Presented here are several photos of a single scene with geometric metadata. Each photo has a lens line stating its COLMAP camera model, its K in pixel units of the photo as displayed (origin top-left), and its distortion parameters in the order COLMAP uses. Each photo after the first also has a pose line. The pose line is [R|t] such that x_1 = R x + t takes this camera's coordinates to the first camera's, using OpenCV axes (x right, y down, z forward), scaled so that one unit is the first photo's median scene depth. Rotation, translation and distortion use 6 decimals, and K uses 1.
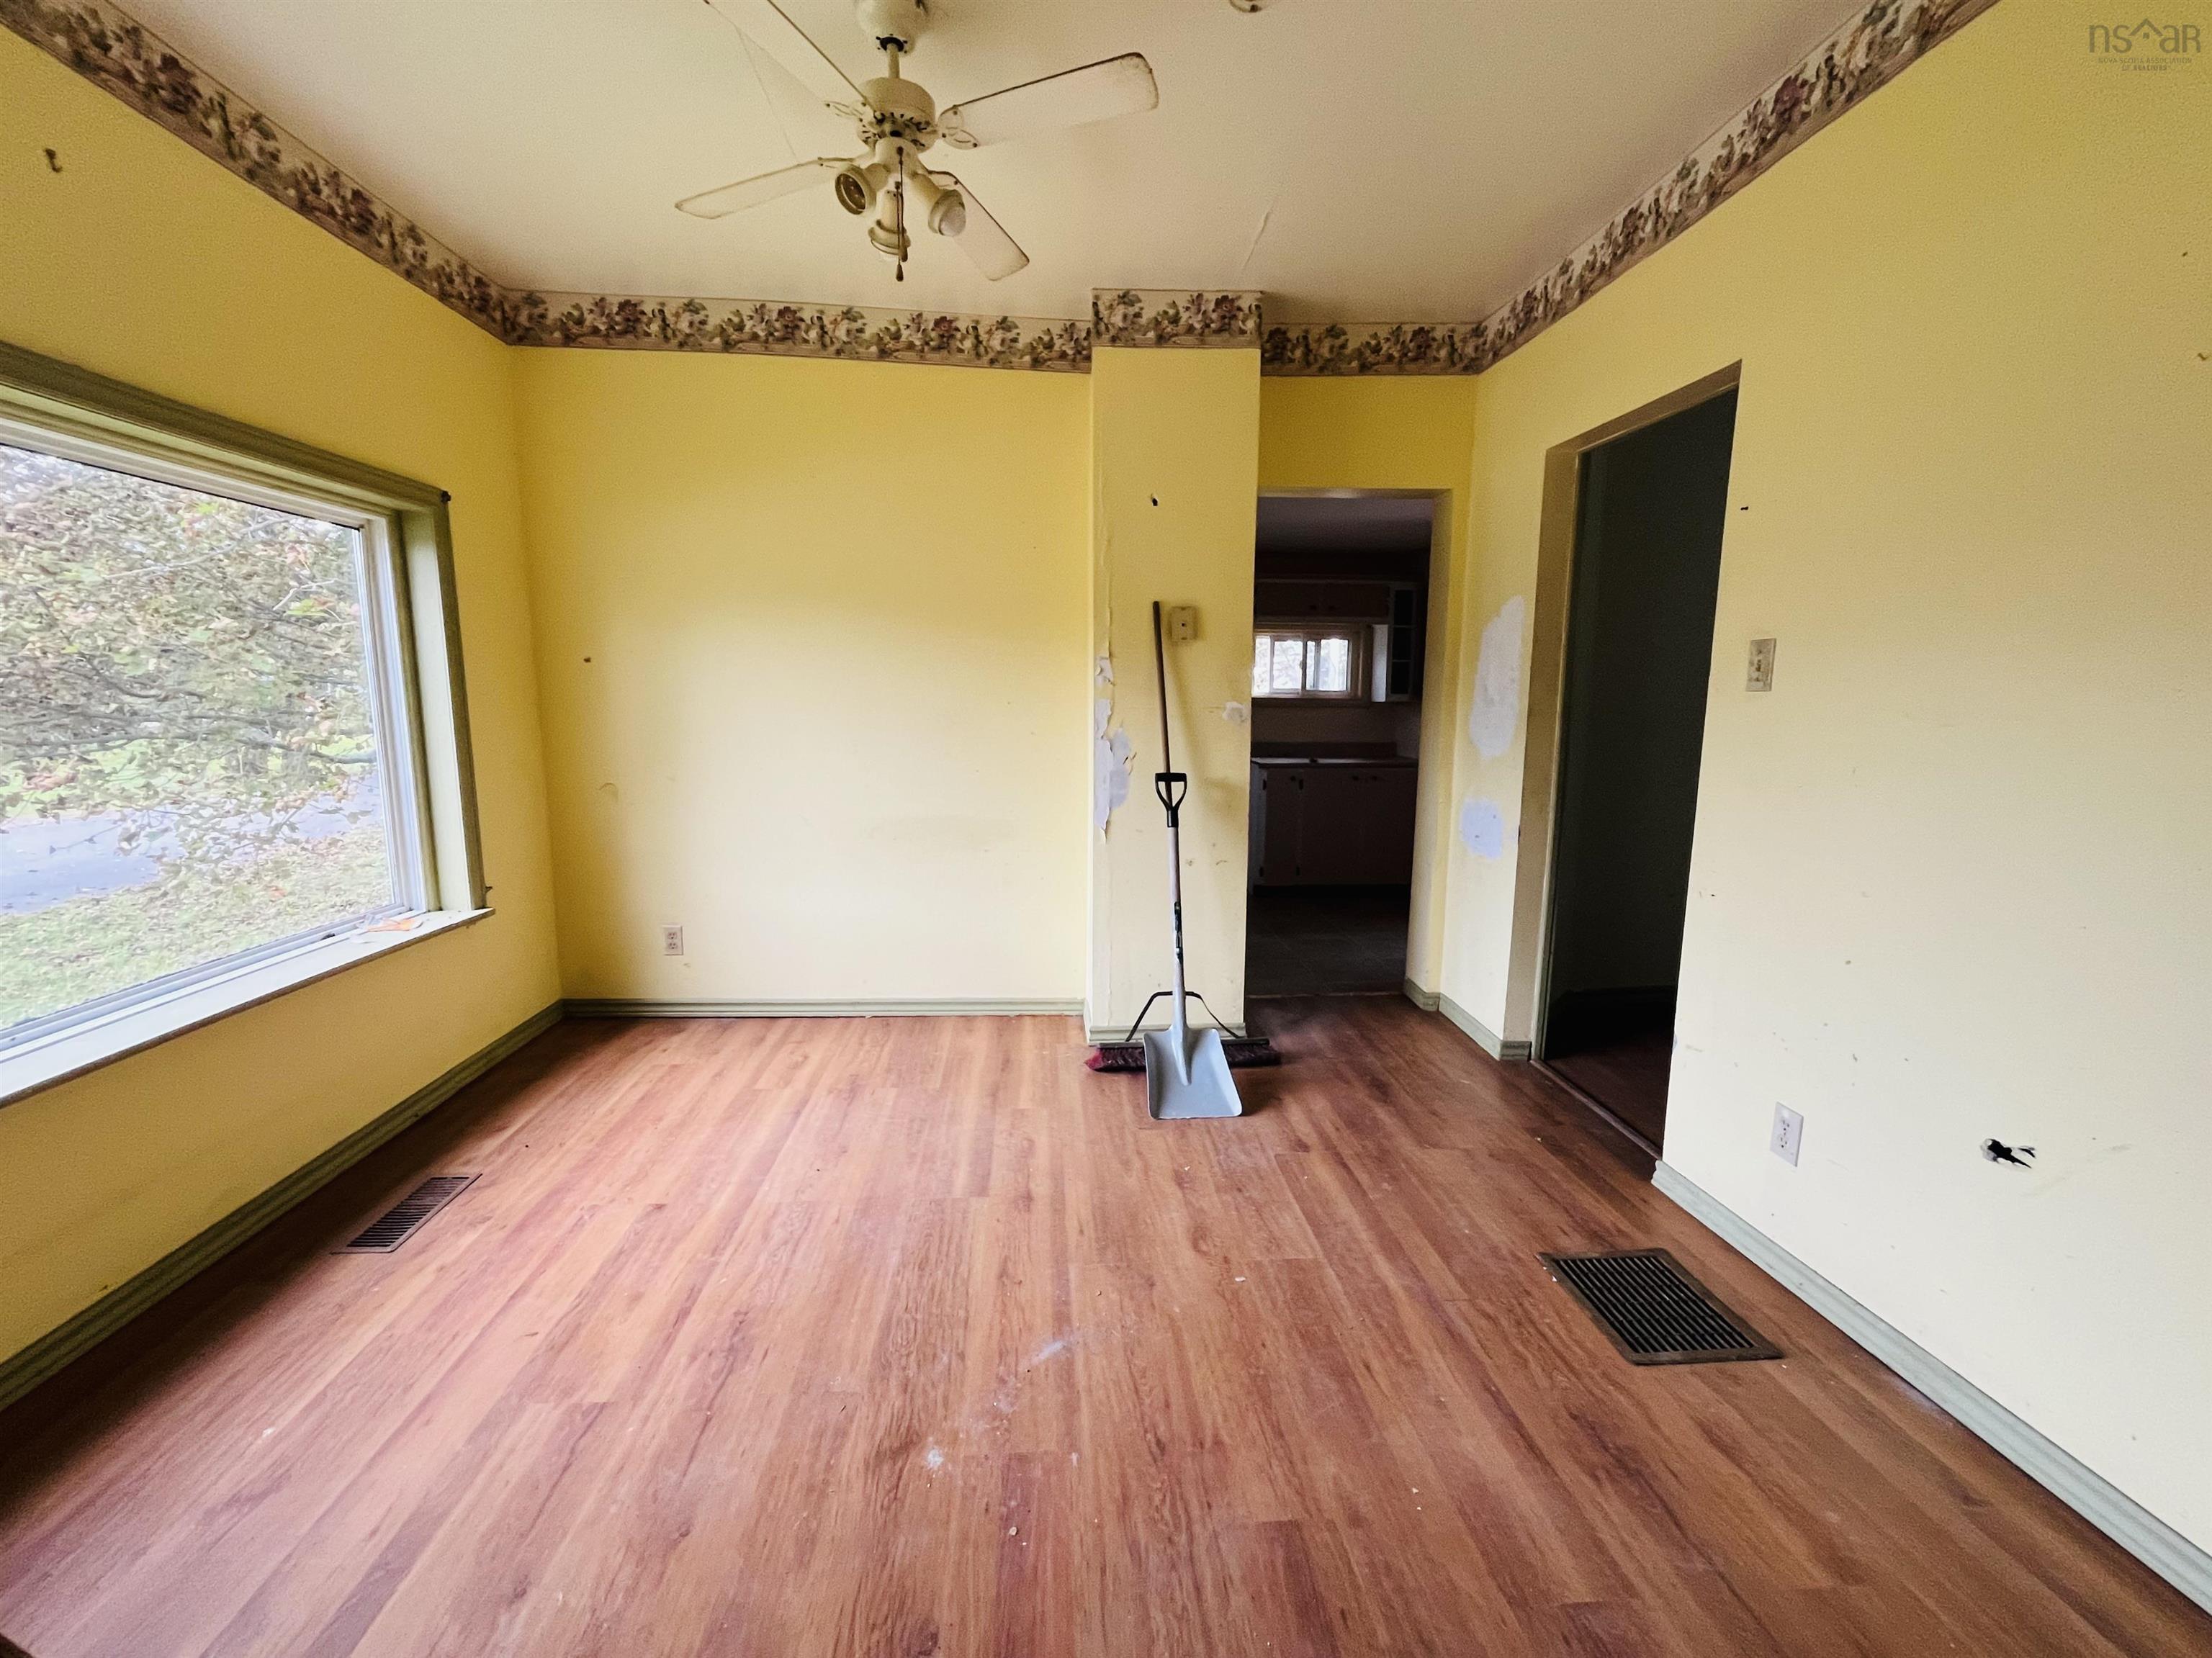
lens RADIAL K [[905.4, 0, 1111.7], [0, 905.4, 827.7], [0, 0, 1]] dist [-0.001778, -0.000071]
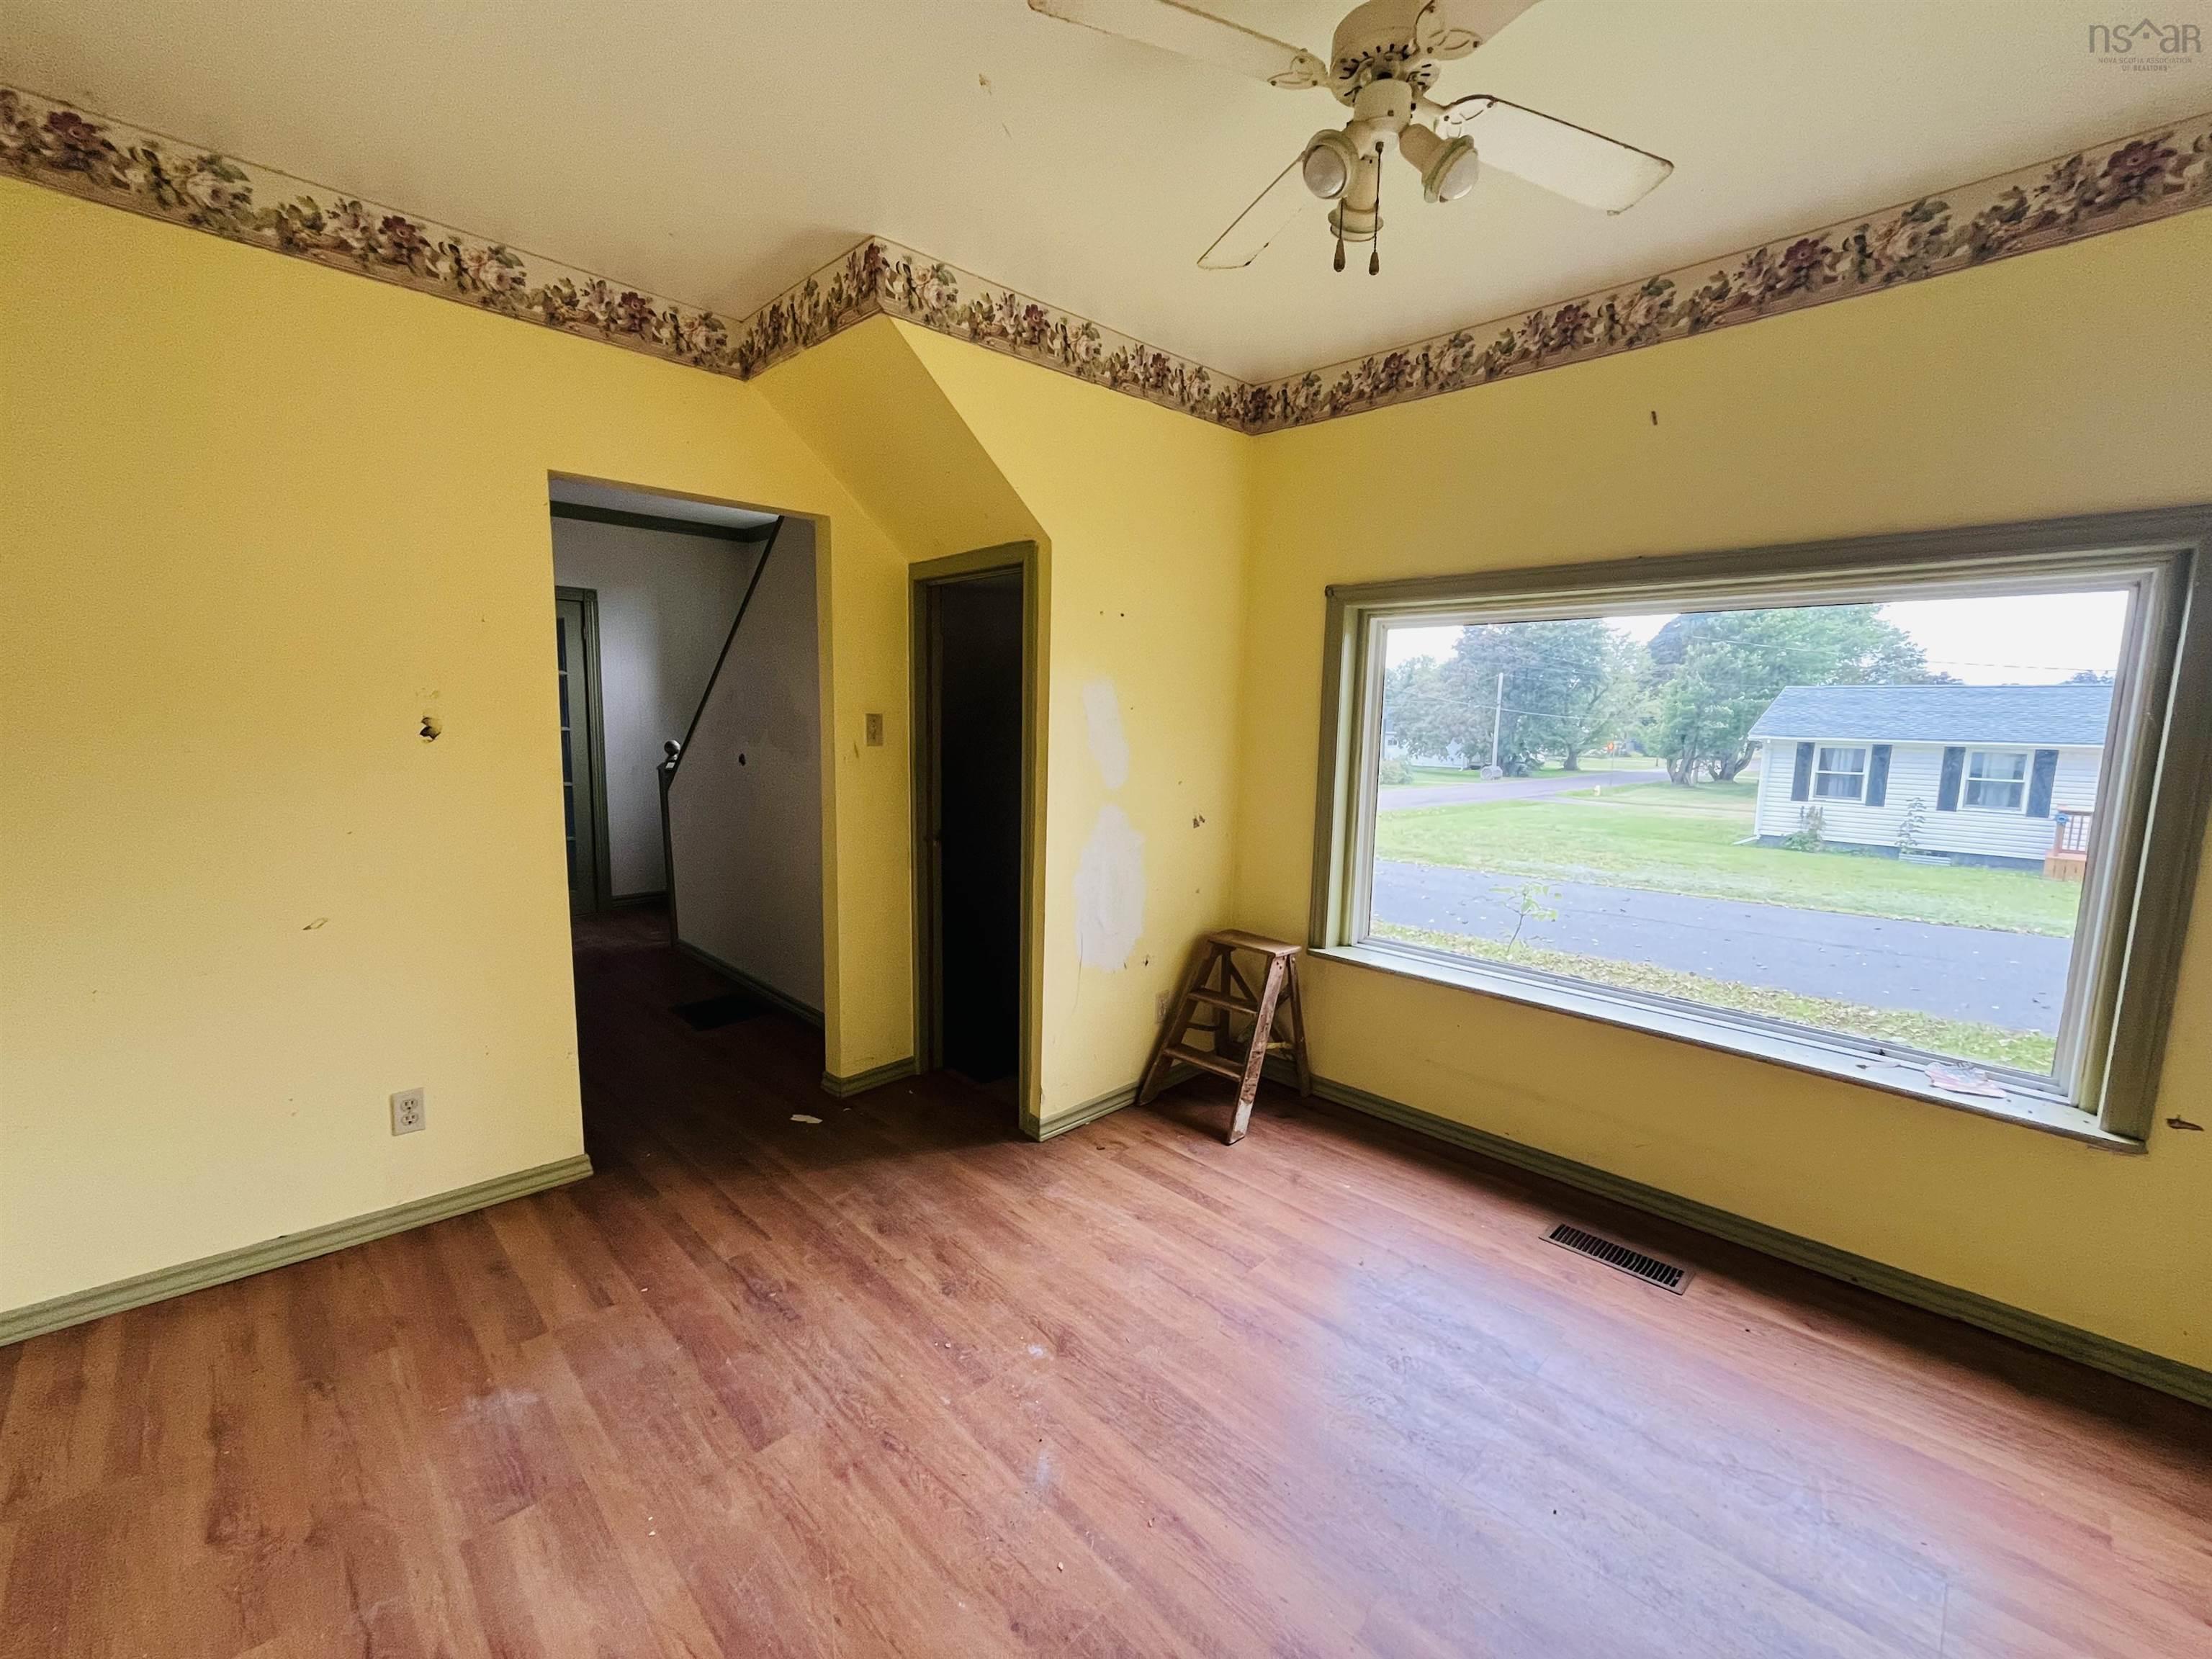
lens RADIAL K [[905.5, 0, 1111.1], [0, 905.5, 830.9], [0, 0, 1]] dist [-0.001778, -0.000071]
pose [[-0.757348, 0.067126, -0.649552, 0.532282], [-0.117988, 0.964265, 0.237217, -0.376220], [0.642263, 0.256295, -0.722365, 1.804414]]
